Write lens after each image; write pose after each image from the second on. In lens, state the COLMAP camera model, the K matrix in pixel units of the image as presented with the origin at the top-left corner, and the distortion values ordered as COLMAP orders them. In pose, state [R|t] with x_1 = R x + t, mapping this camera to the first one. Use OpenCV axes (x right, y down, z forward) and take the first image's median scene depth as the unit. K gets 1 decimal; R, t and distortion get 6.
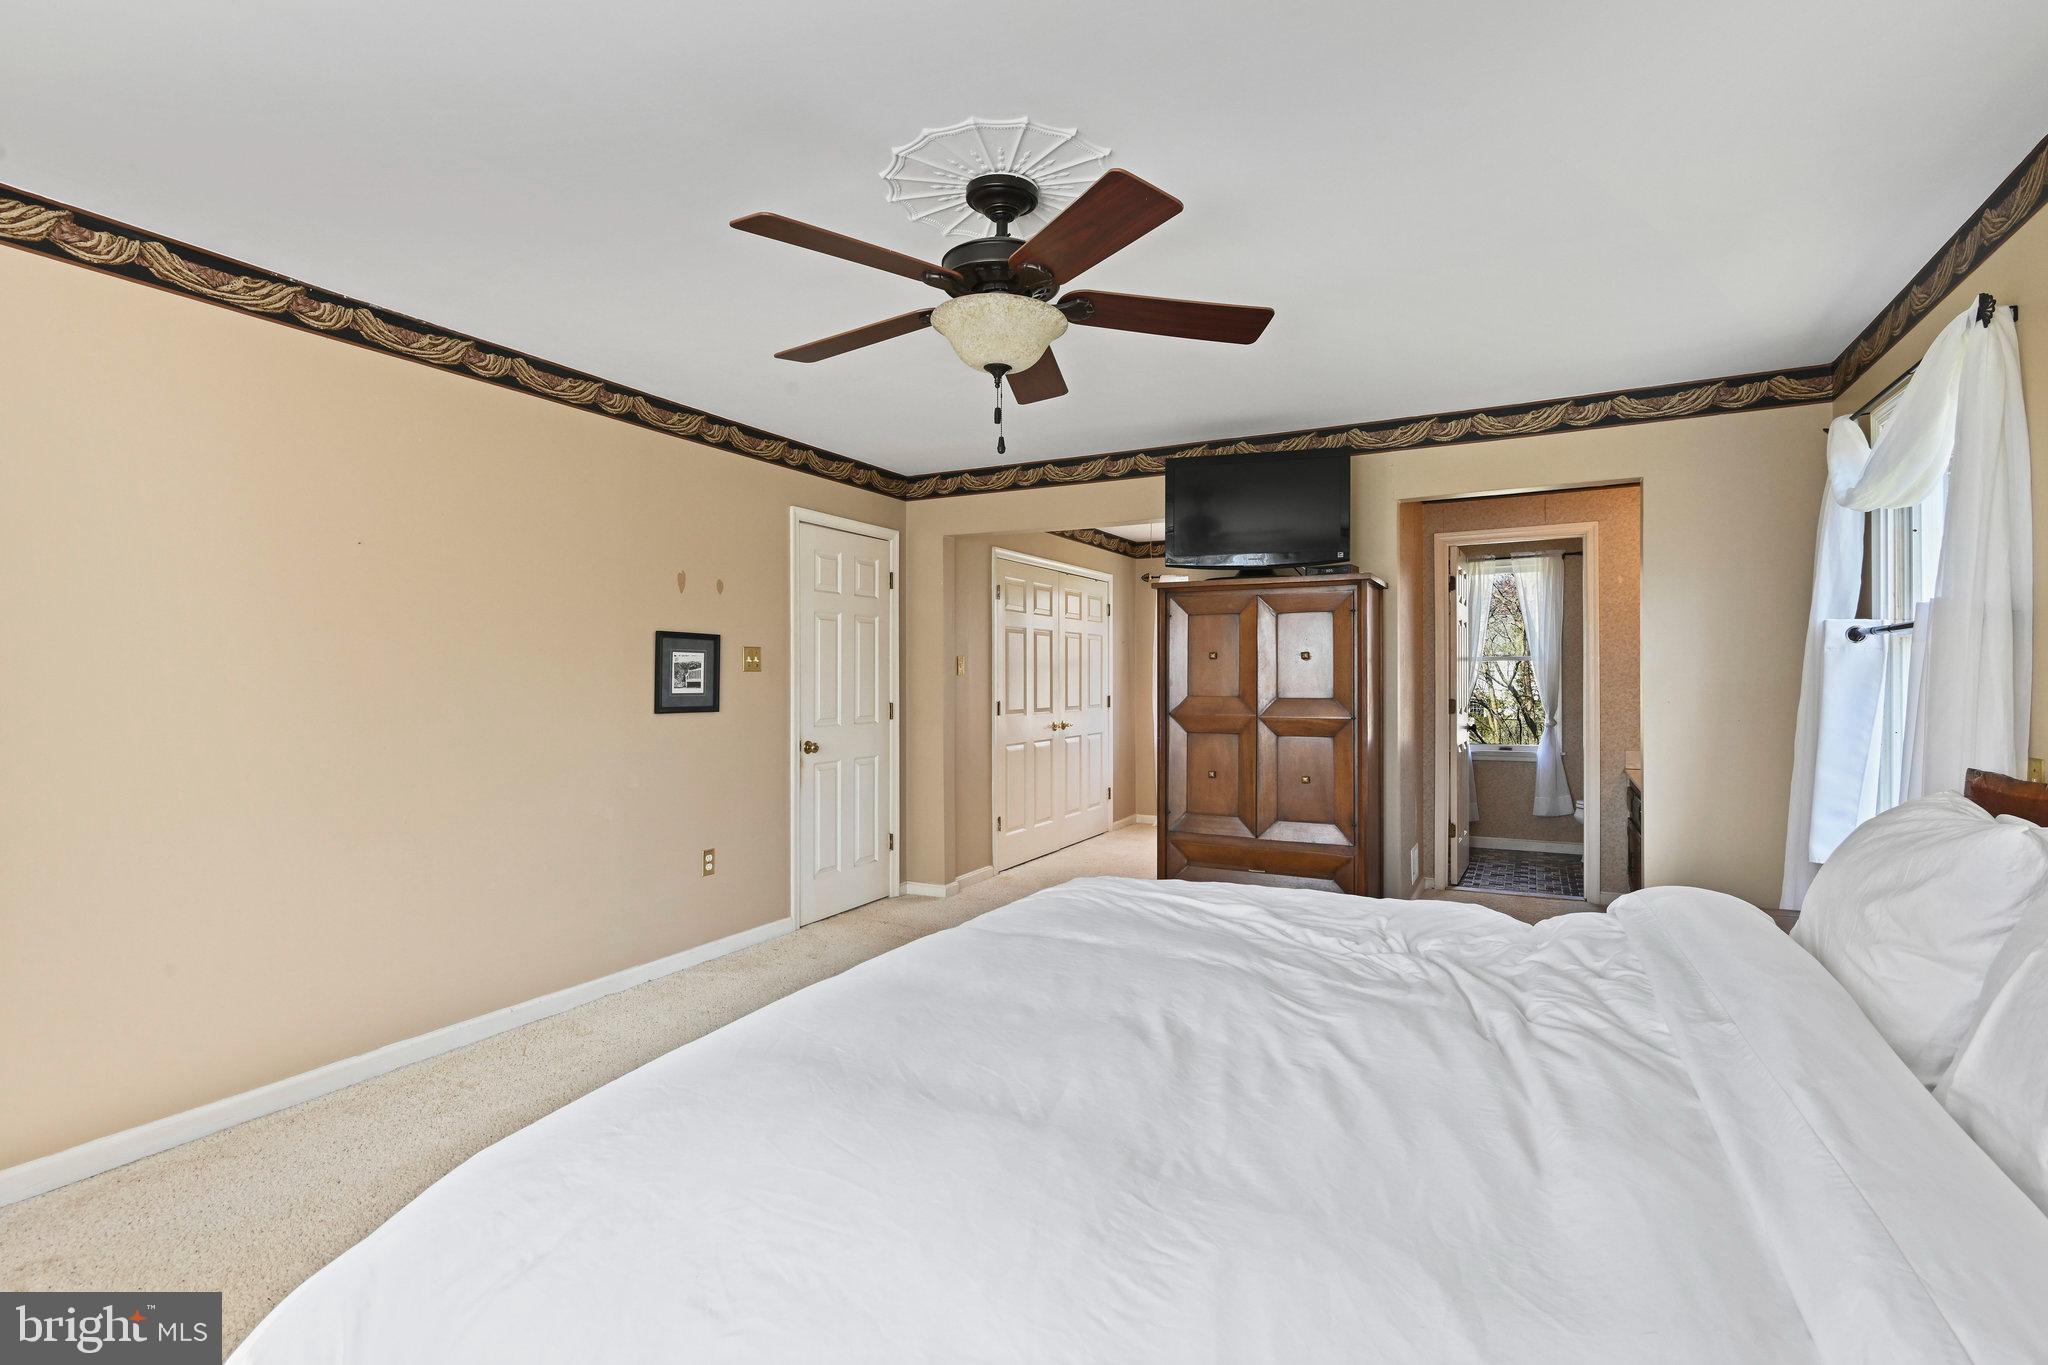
lens RADIAL K [[952.5, 0, 1022.2], [0, 952.5, 682.2], [0, 0, 1]] dist [0.003144, 0.000449]
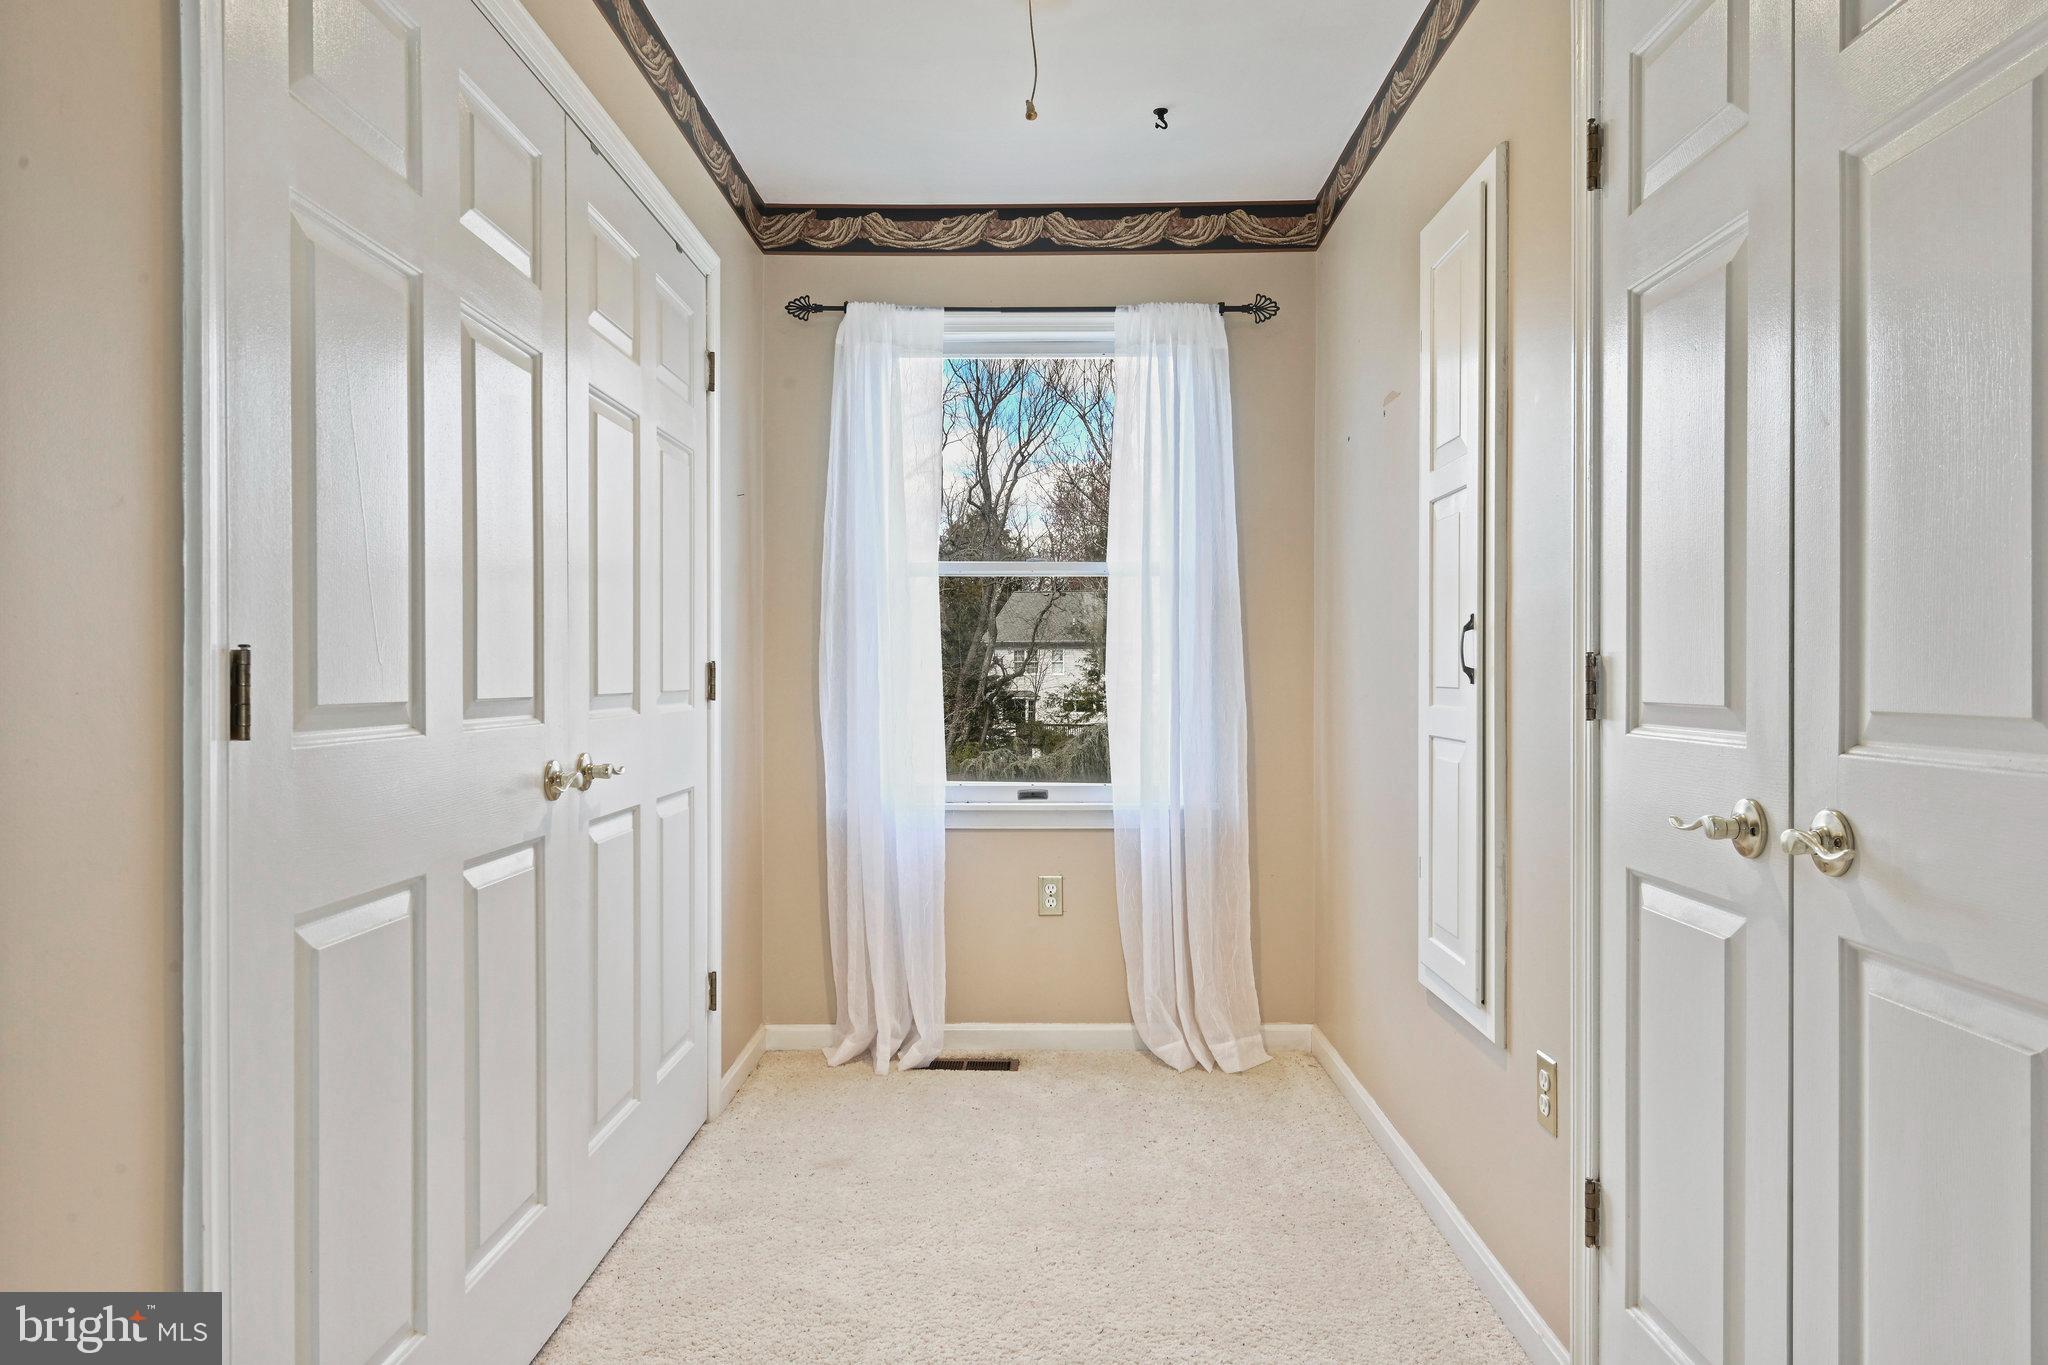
lens RADIAL K [[1259.8, 0, 1027.1], [0, 1259.8, 692.0], [0, 0, 1]] dist [0.032108, -0.001805]
pose [[0.886218, -0.004365, 0.463248, -0.006667], [0.000520, 0.999964, 0.008427, 0.022504], [-0.463268, -0.007227, 0.886189, 0.673949]]
